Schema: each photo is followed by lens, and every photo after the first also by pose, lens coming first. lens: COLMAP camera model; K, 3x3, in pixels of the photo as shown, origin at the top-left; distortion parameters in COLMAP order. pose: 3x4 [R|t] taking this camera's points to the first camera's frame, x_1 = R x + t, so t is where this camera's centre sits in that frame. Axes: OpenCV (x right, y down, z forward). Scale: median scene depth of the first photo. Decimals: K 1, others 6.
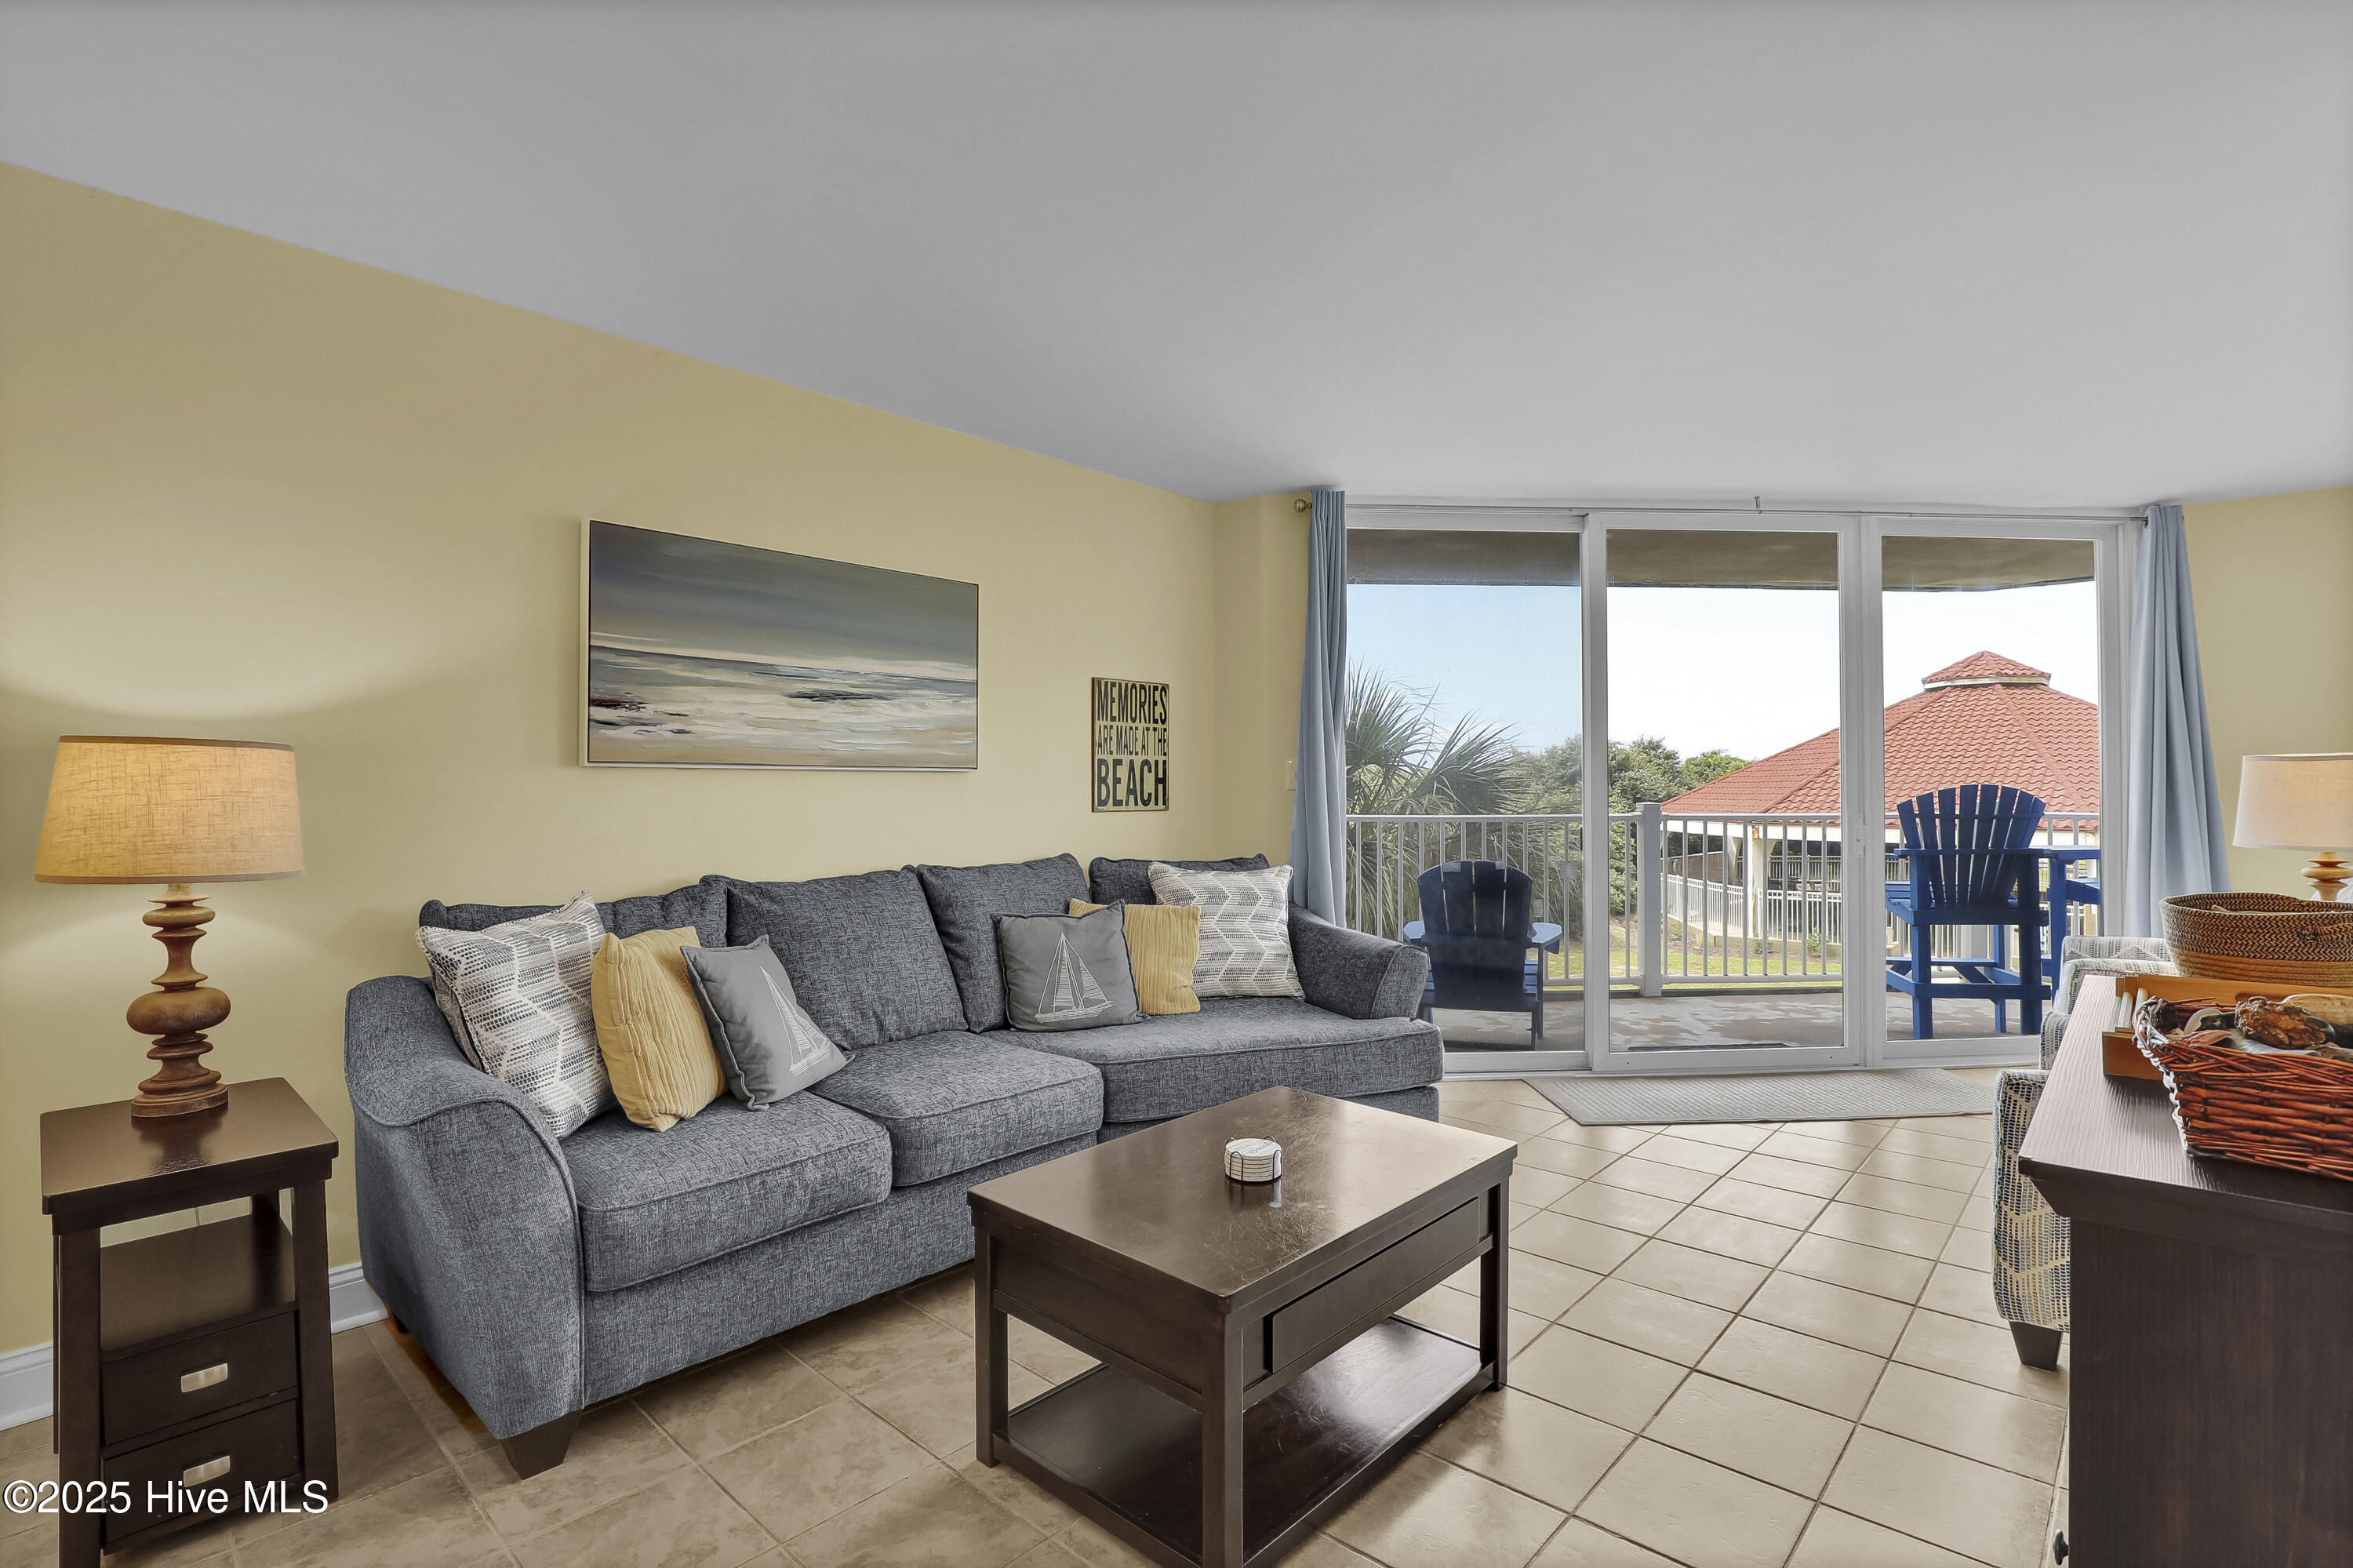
lens RADIAL K [[1095.3, 0, 1180.0], [0, 1095.3, 798.7], [0, 0, 1]] dist [-0.035424, 0.009861]
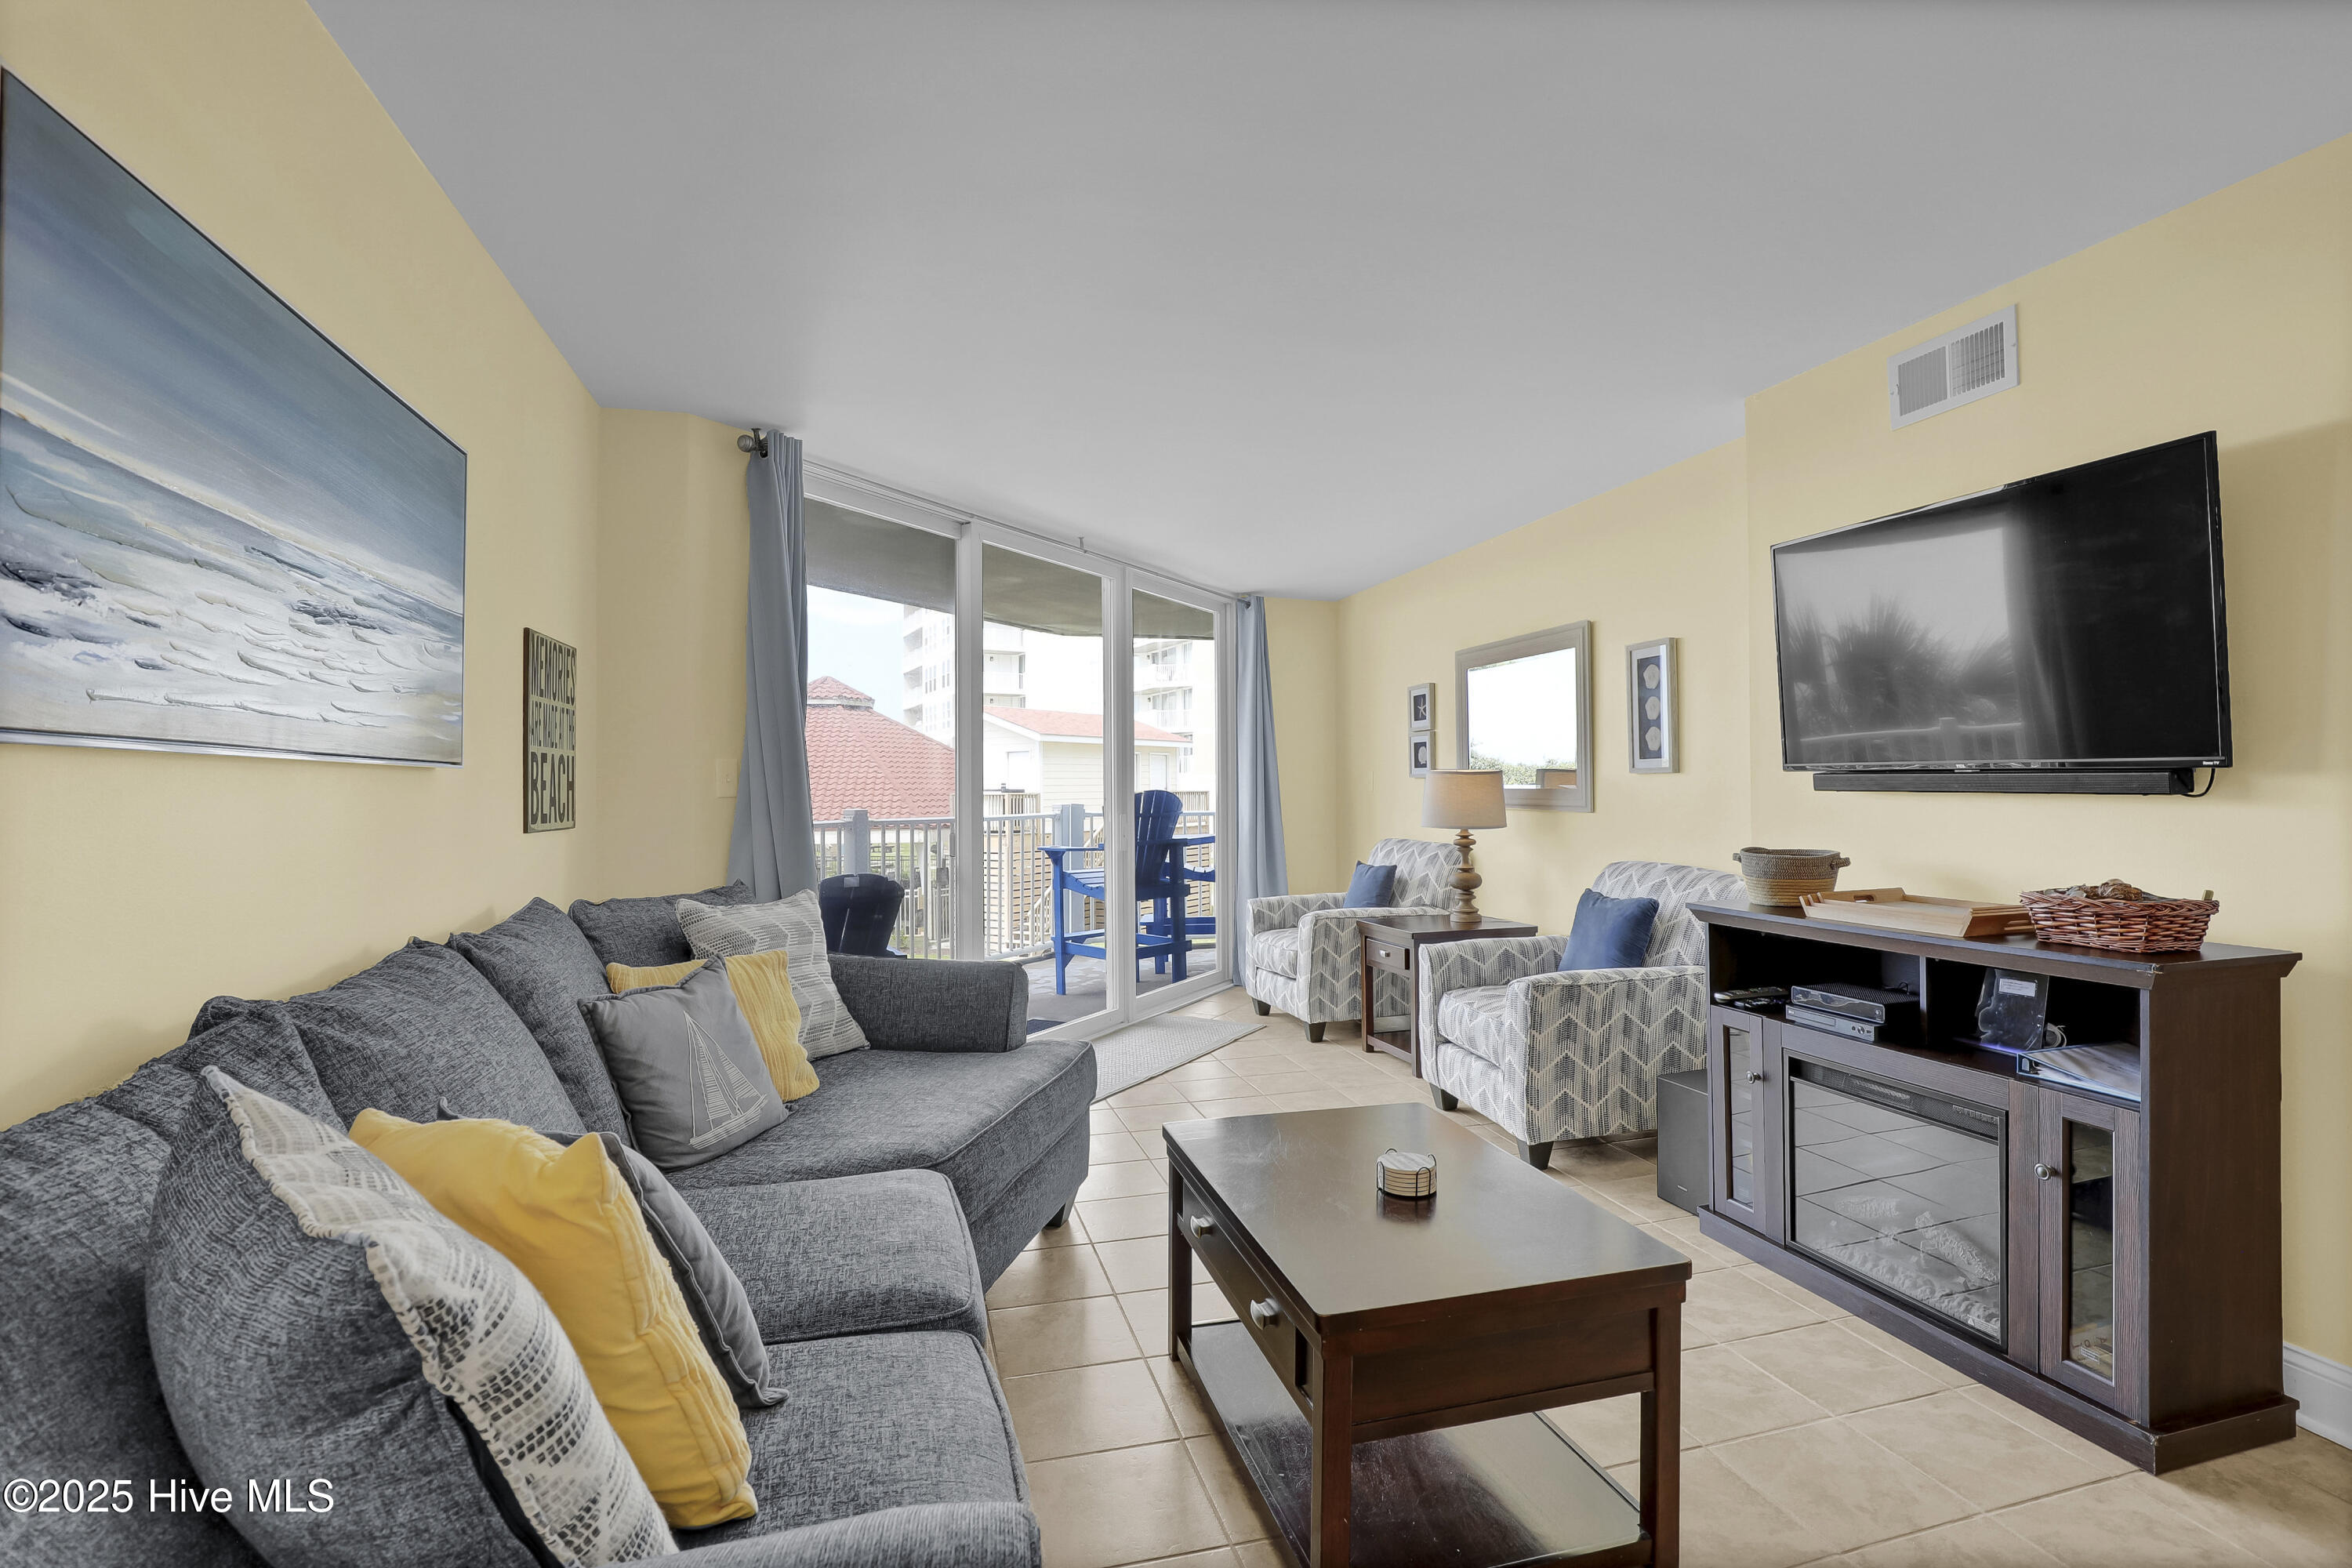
lens RADIAL K [[1121.0, 0, 1195.8], [0, 1121.0, 797.0], [0, 0, 1]] dist [-0.043842, 0.012070]
pose [[0.526666, -0.005993, 0.850051, -0.465343], [0.013491, 0.999908, -0.001308, -0.003312], [-0.849965, 0.012157, 0.526698, 0.335586]]
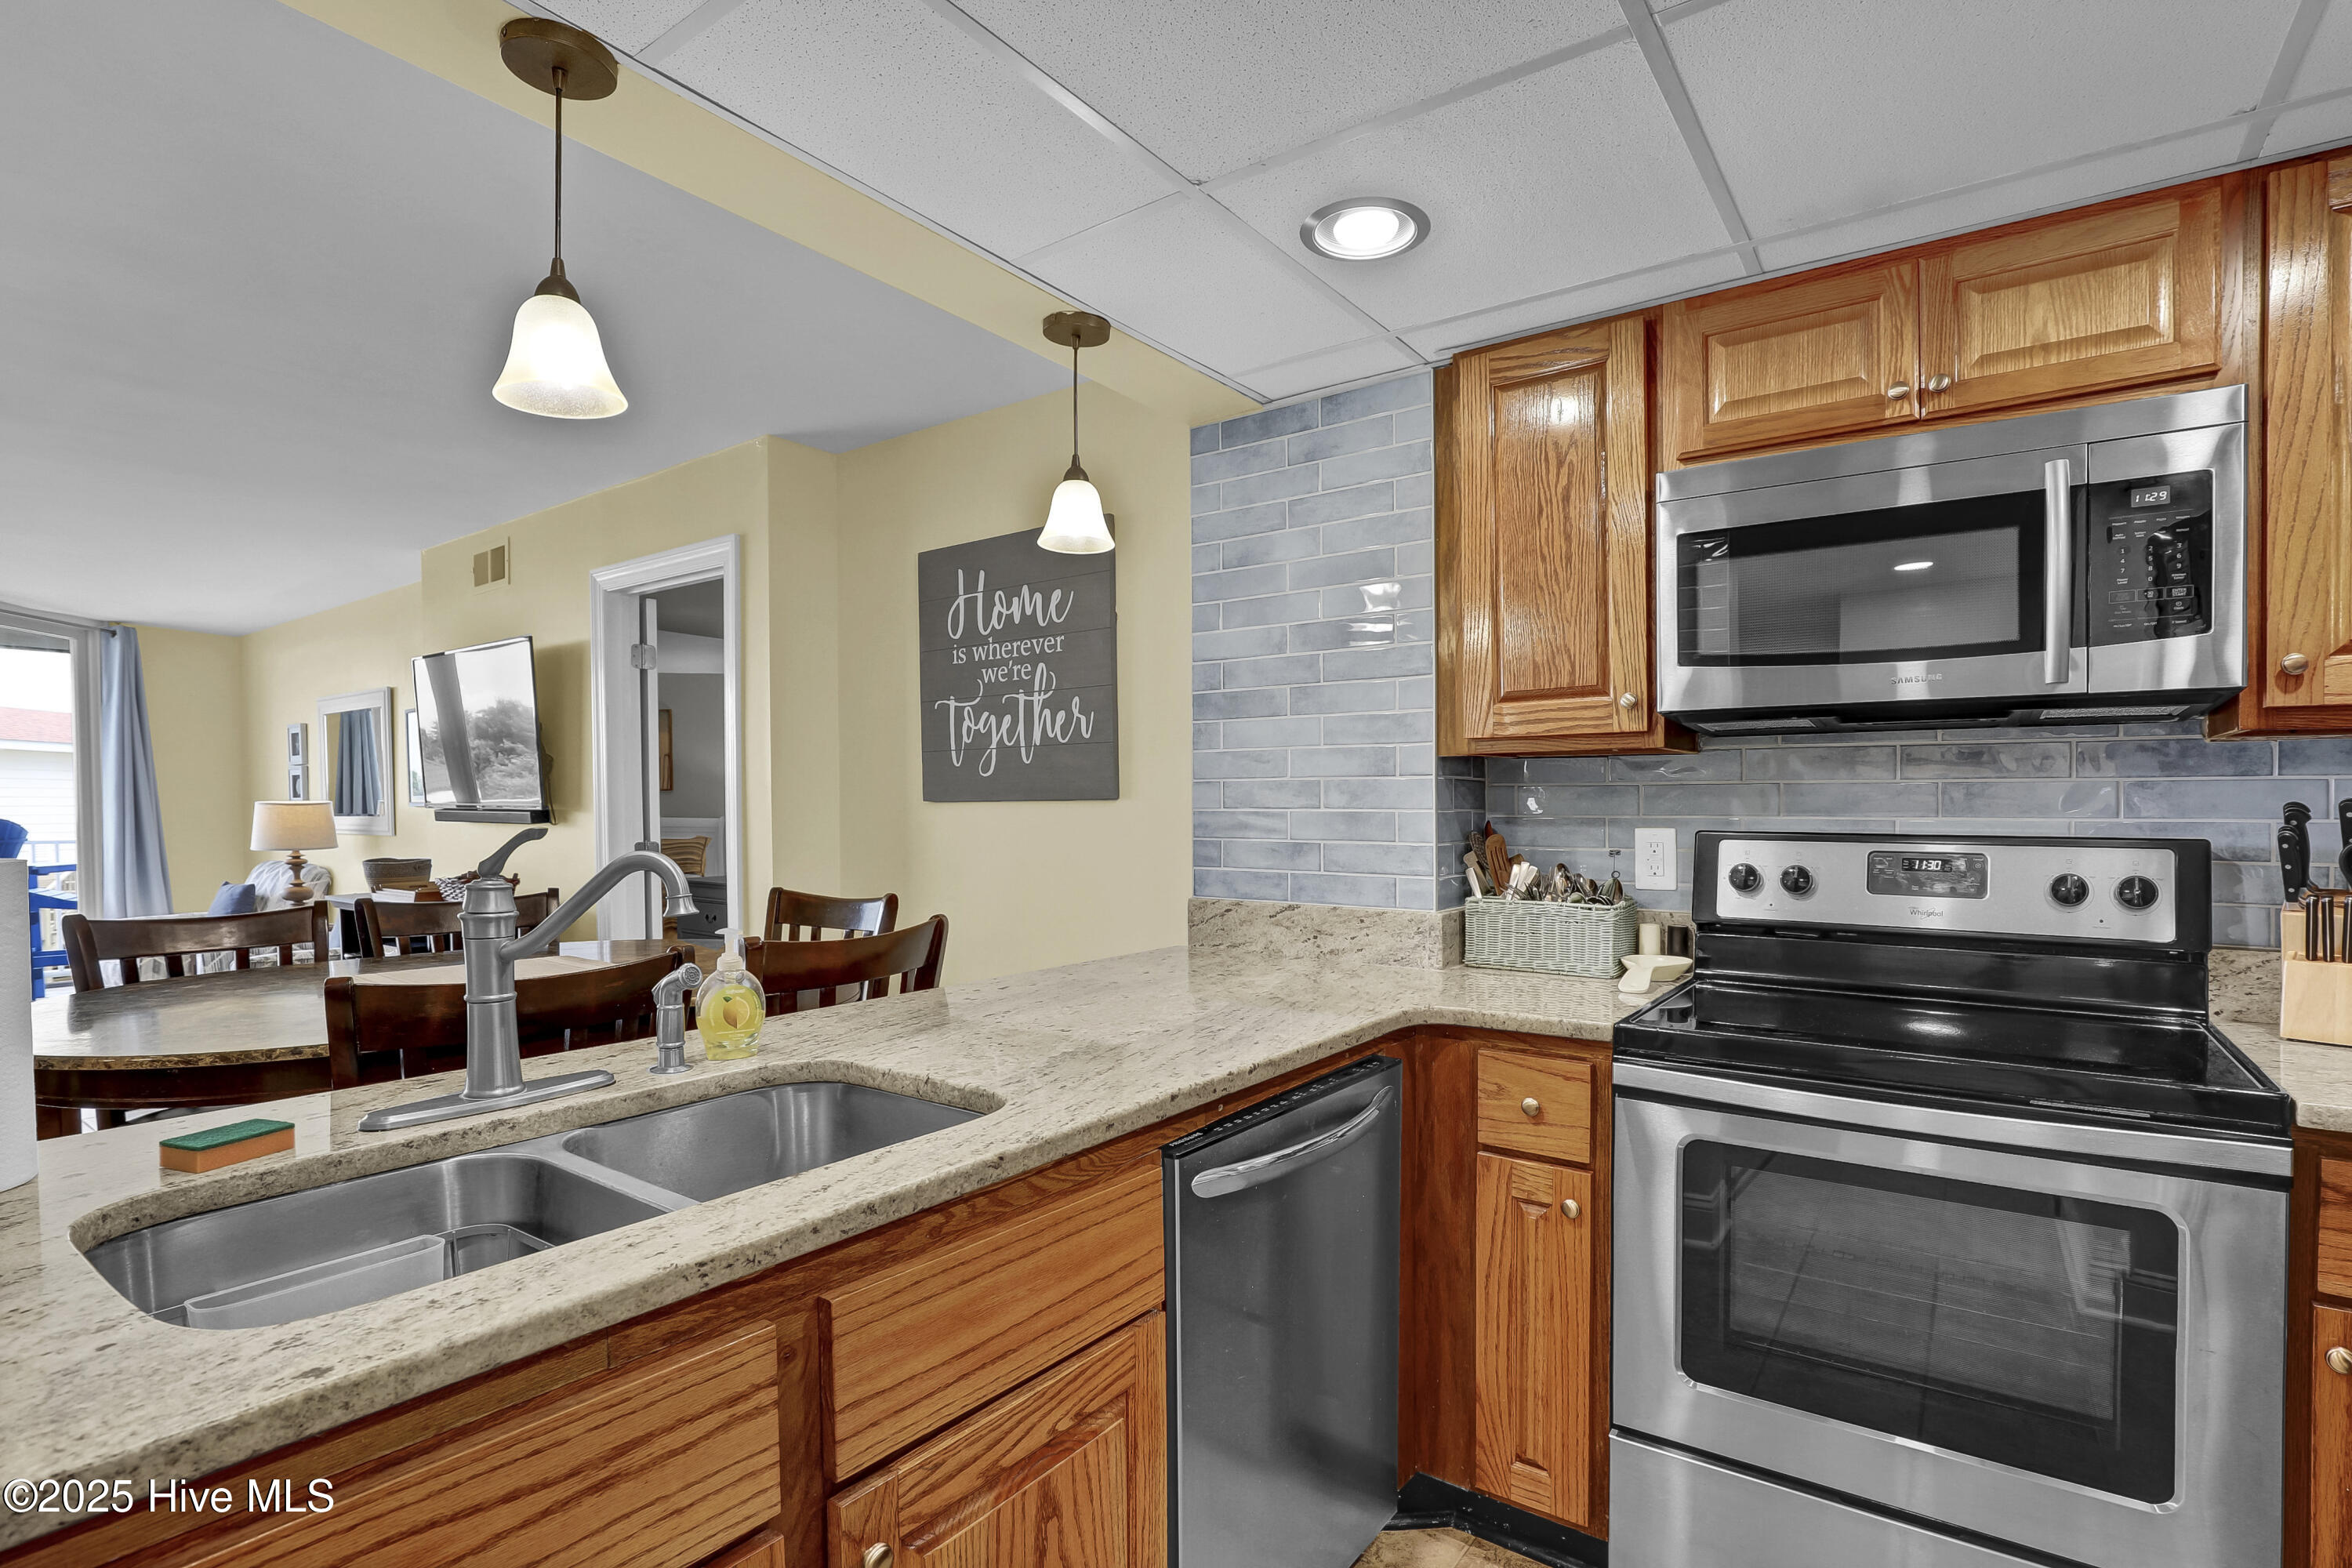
lens RADIAL K [[1132.3, 0, 1221.0], [0, 1132.3, 830.0], [0, 0, 1]] dist [-0.035863, 0.000071]
pose [[-0.131889, -0.017780, 0.991105, -0.913469], [0.014579, 0.999696, 0.019874, -0.003866], [-0.991157, 0.017070, -0.131589, -0.348199]]
